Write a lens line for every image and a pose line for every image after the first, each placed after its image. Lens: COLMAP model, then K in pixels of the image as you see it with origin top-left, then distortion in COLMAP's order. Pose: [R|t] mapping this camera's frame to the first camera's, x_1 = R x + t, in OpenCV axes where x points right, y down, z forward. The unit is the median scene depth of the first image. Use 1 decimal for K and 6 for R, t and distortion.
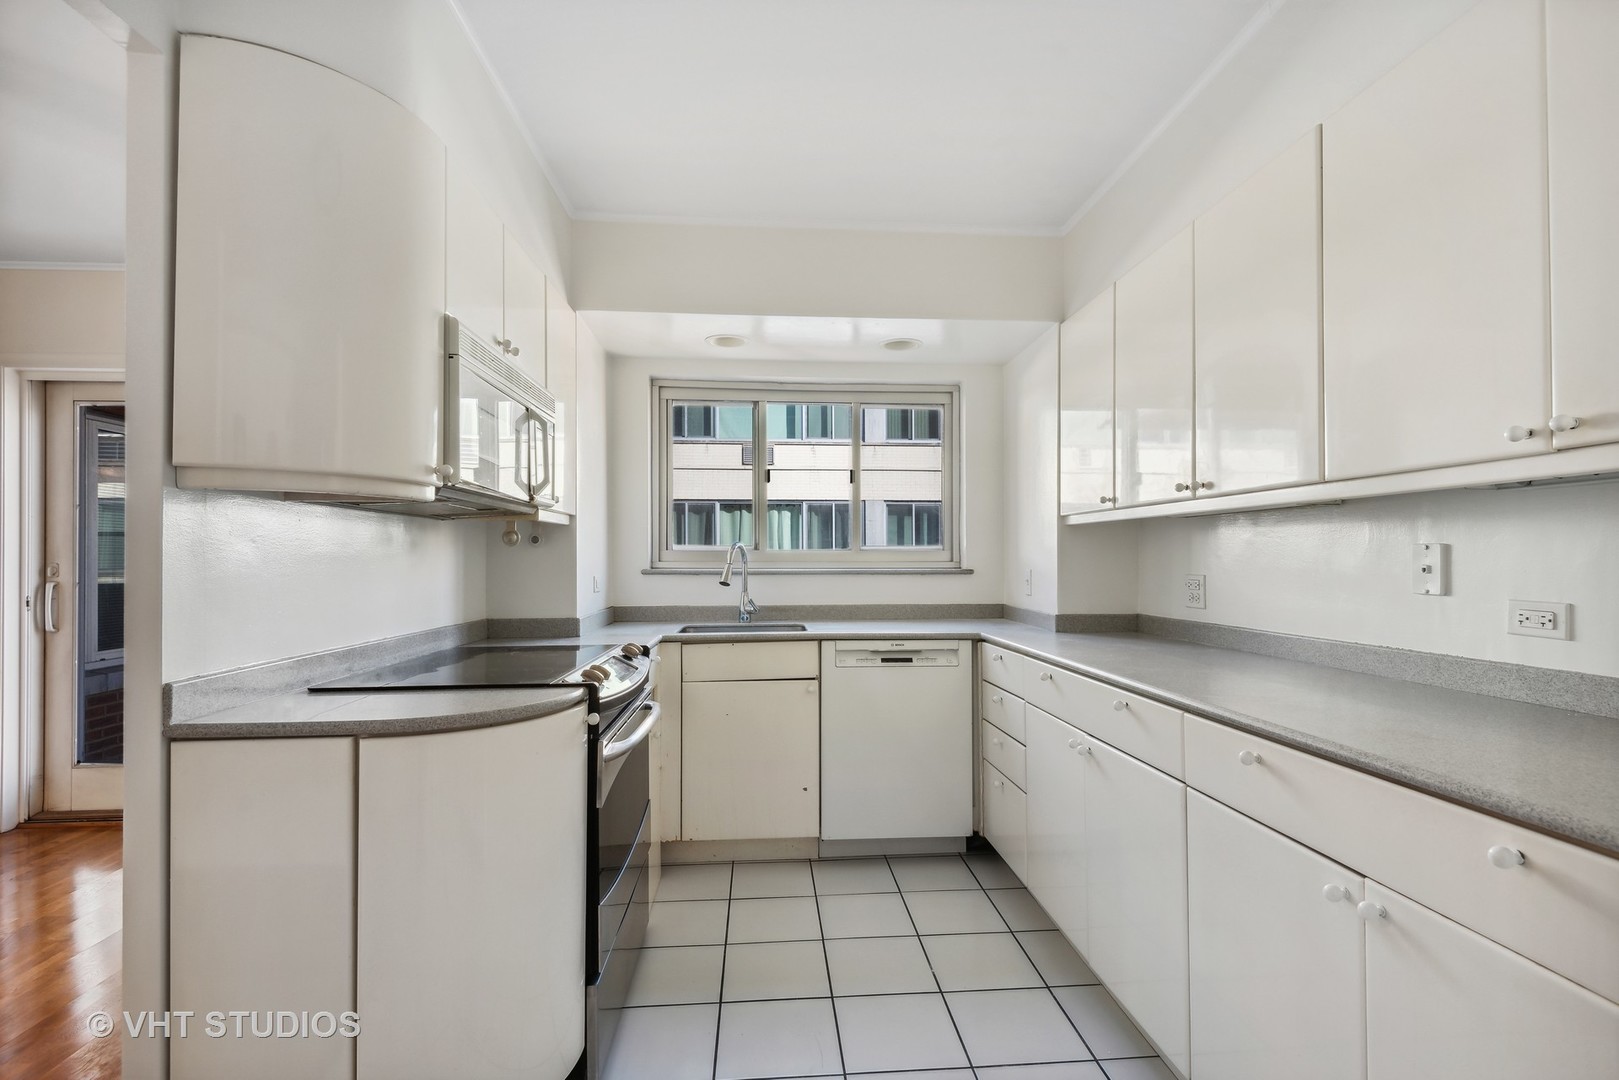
lens RADIAL K [[750.5, 0, 823.6], [0, 750.5, 553.5], [0, 0, 1]] dist [0.038178, -0.023611]
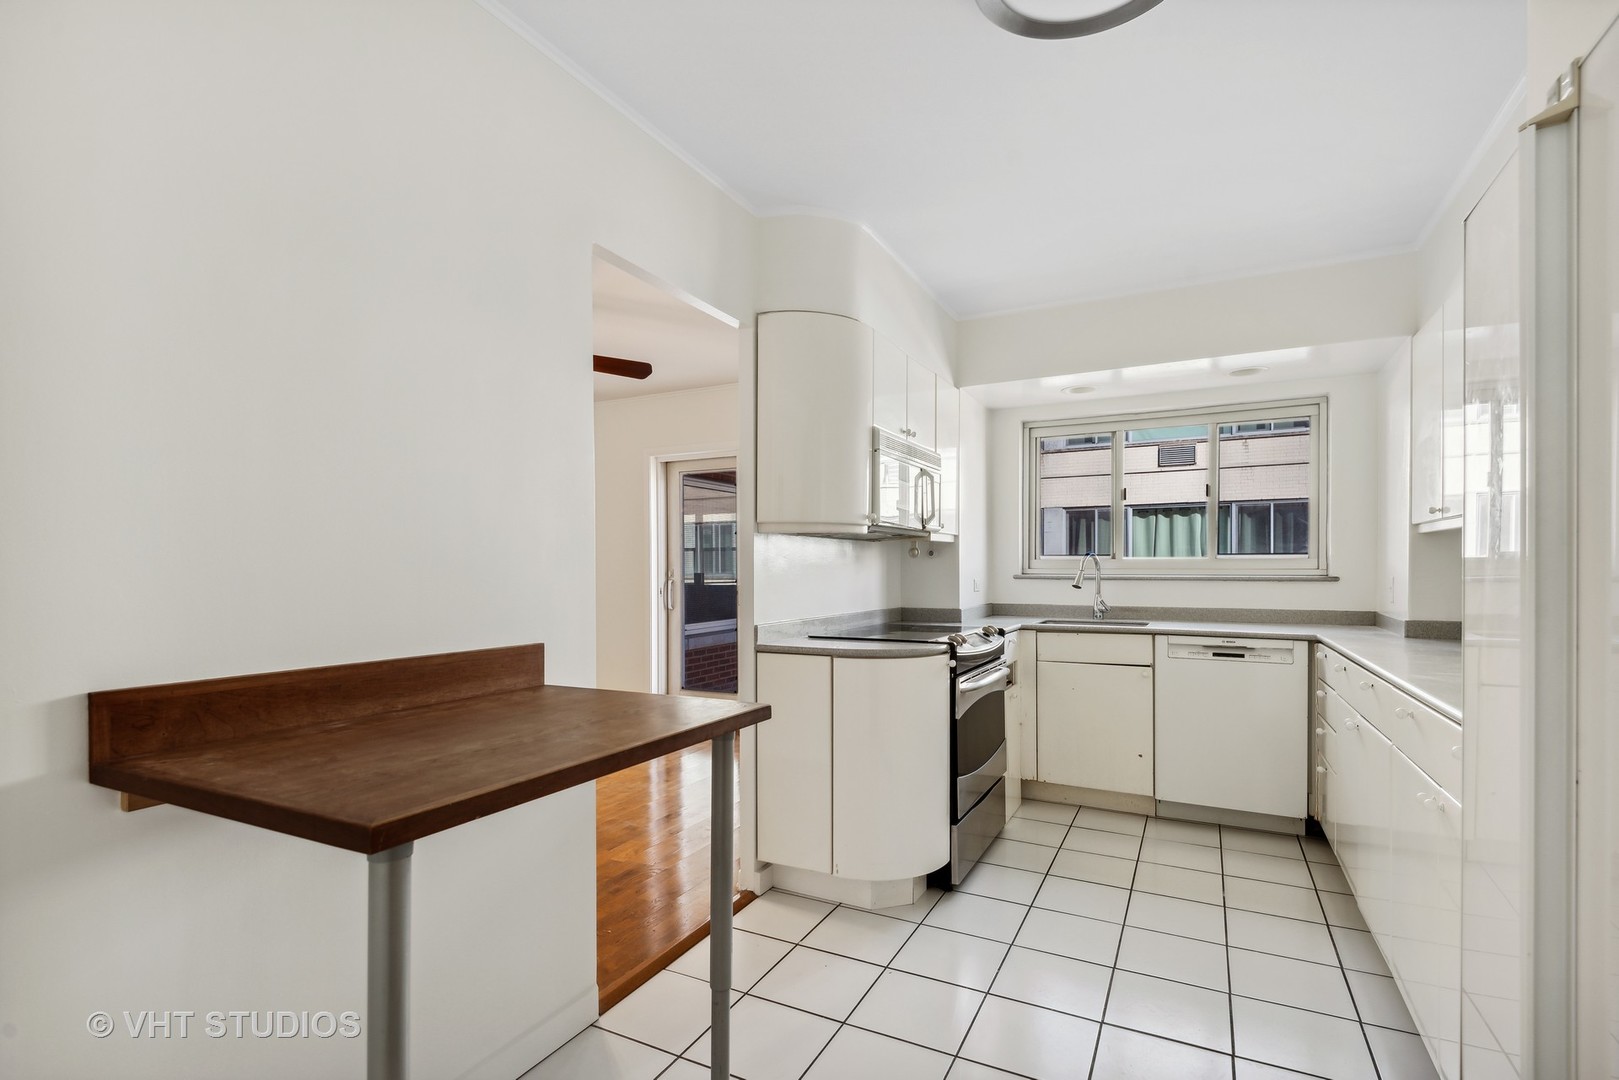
lens RADIAL K [[757.5, 0, 810.4], [0, 757.5, 569.0], [0, 0, 1]] dist [0.037524, 0.000227]
pose [[0.847029, 0.001688, -0.531545, 0.181969], [0.004383, 0.999939, 0.010159, -0.003810], [0.531529, -0.010935, 0.846969, -0.330102]]
